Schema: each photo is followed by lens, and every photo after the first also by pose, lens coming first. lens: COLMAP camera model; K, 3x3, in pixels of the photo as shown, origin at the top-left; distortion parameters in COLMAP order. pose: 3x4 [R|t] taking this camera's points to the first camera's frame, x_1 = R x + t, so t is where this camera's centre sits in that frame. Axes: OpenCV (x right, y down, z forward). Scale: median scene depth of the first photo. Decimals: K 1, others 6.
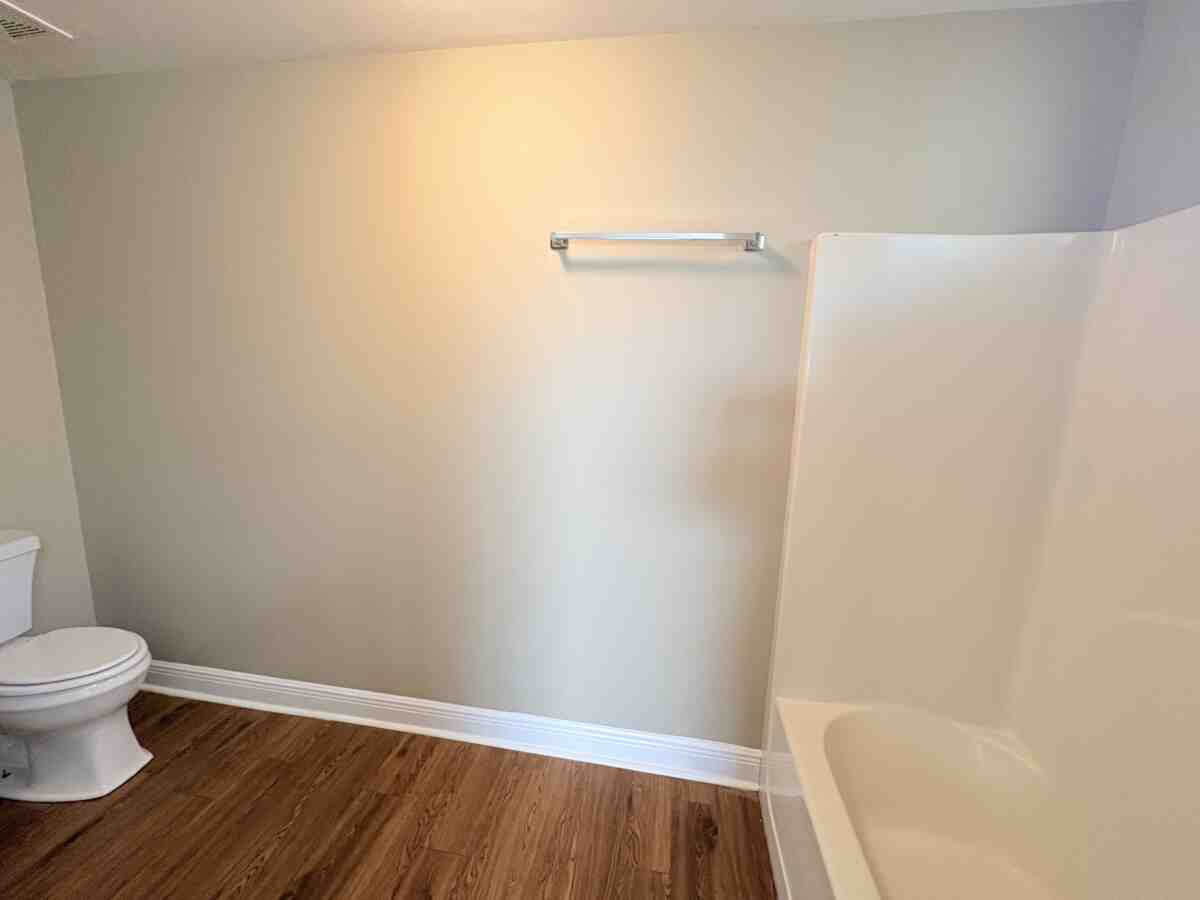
lens RADIAL K [[477.9, 0, 598.6], [0, 477.9, 447.9], [0, 0, 1]] dist [0.001711, -0.000023]
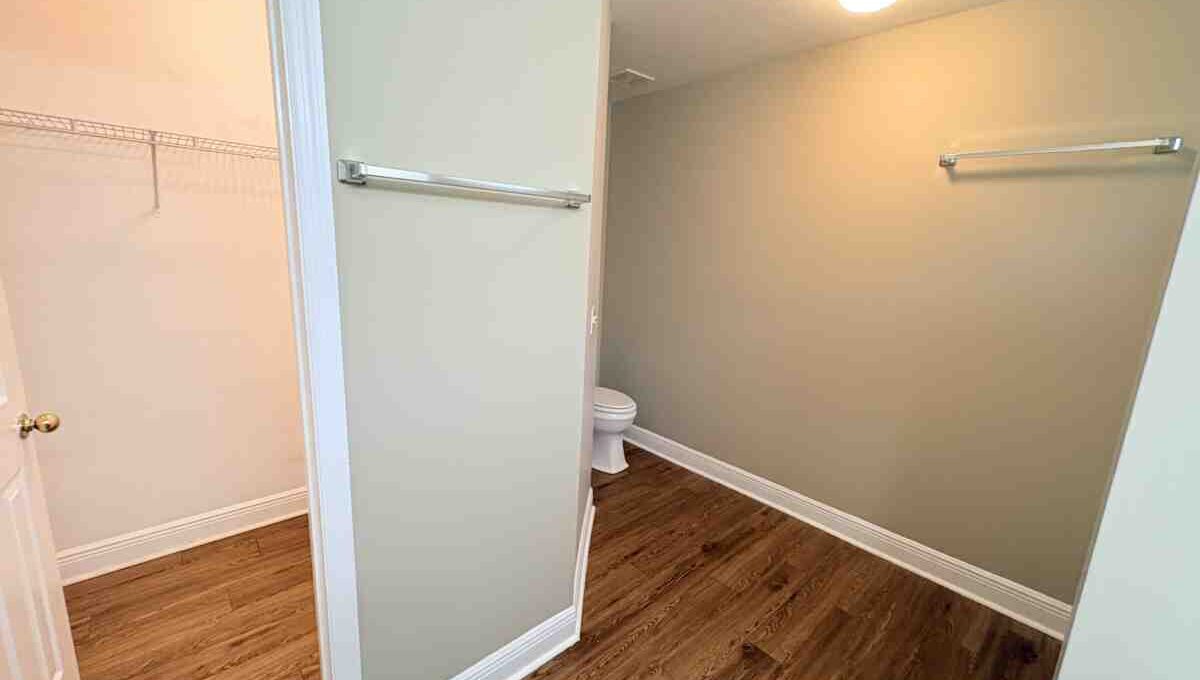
lens RADIAL K [[477.1, 0, 601.5], [0, 477.1, 337.6], [0, 0, 1]] dist [0.003003, 0.000287]
pose [[0.787484, 0.123766, -0.603781, 0.021481], [-0.116026, 0.991884, 0.051993, 0.091577], [0.605316, 0.029111, 0.795453, -0.586296]]
